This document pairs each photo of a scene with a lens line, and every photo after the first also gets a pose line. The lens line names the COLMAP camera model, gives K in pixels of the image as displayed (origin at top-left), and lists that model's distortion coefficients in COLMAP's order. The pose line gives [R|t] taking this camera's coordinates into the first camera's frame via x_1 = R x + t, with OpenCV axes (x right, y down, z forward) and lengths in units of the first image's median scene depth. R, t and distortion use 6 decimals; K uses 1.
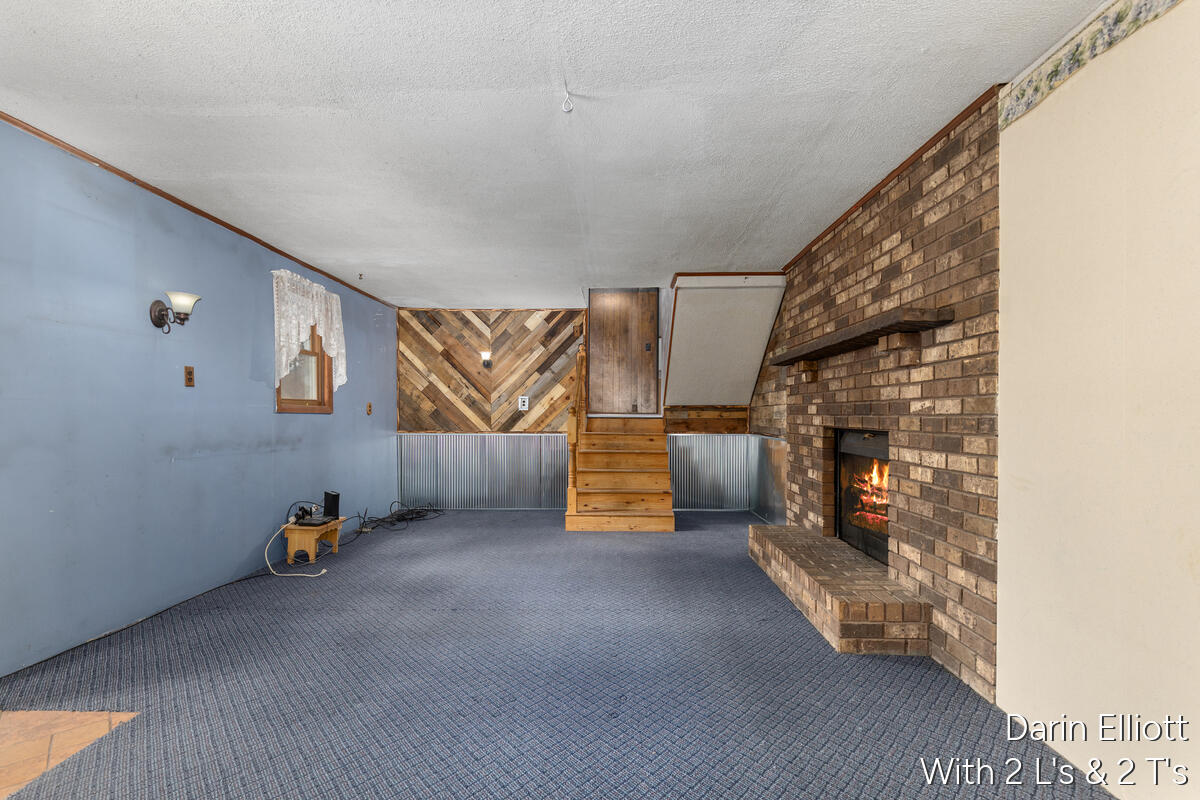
lens RADIAL K [[567.8, 0, 599.5], [0, 567.8, 407.0], [0, 0, 1]] dist [0.002110, -0.000594]
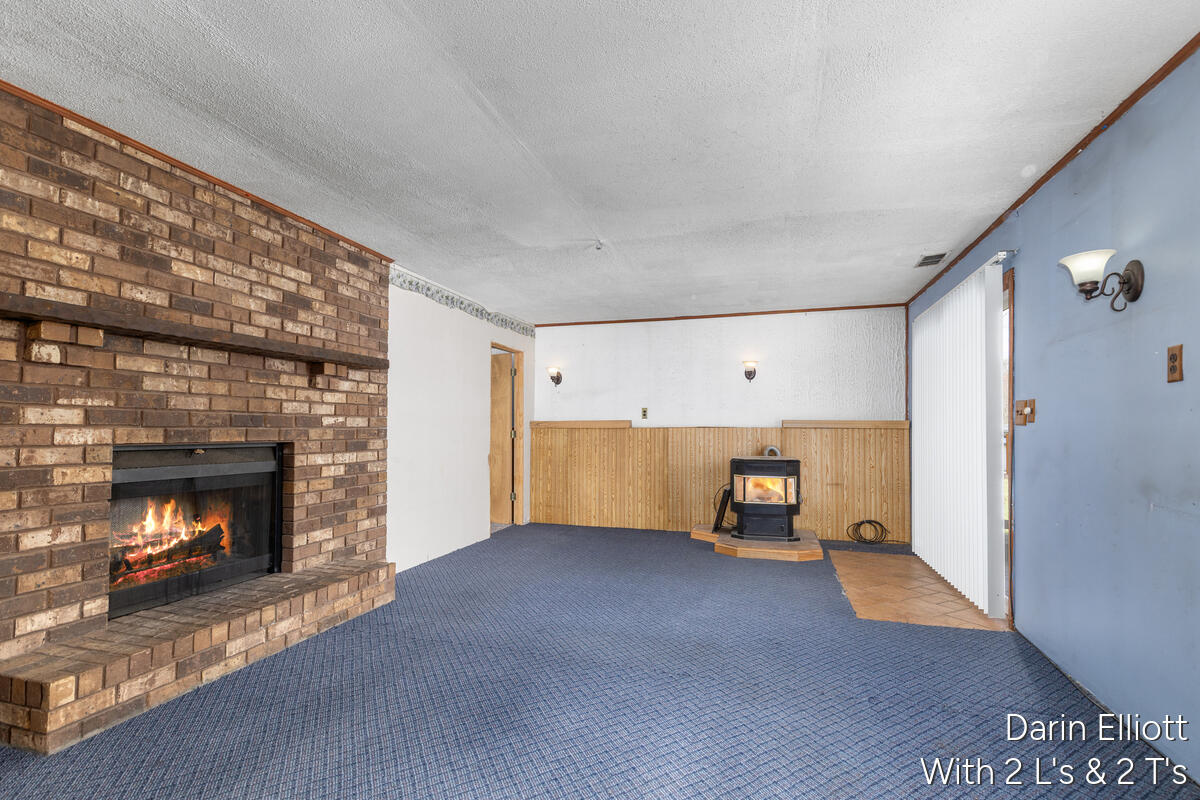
lens RADIAL K [[567.8, 0, 601.8], [0, 567.8, 425.3], [0, 0, 1]] dist [0.002110, -0.000594]
pose [[-0.966427, -0.003055, 0.256921, -0.443735], [-0.007646, 0.999828, -0.016871, 0.029809], [-0.256826, -0.018269, -0.966285, 2.354484]]
